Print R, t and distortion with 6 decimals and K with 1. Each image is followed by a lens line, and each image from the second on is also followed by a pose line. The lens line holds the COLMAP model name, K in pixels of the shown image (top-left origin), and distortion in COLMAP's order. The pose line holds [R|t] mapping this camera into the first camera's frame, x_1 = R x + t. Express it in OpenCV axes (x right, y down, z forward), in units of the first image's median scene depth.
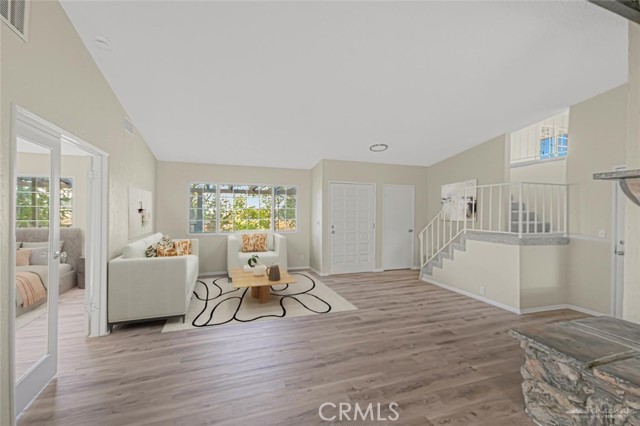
lens RADIAL K [[292.1, 0, 324.9], [0, 292.1, 212.4], [0, 0, 1]] dist [-0.003546, -0.000162]
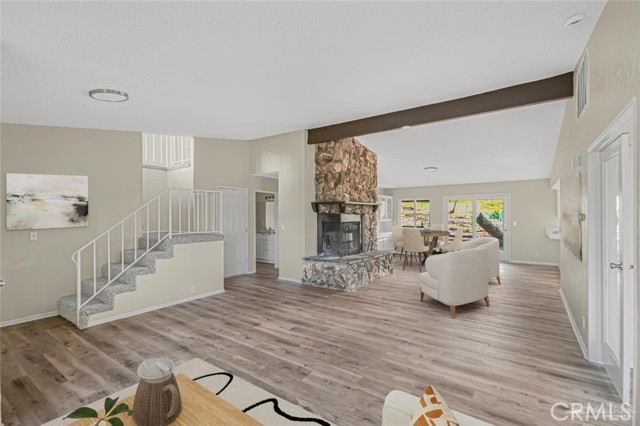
lens RADIAL K [[292.1, 0, 325.3], [0, 292.1, 210.0], [0, 0, 1]] dist [-0.003546, -0.000162]
pose [[-0.567842, 0.003464, 0.823130, -0.620185], [0.010651, 0.999938, 0.003140, -0.018968], [-0.823068, 0.010550, -0.567844, 1.244955]]
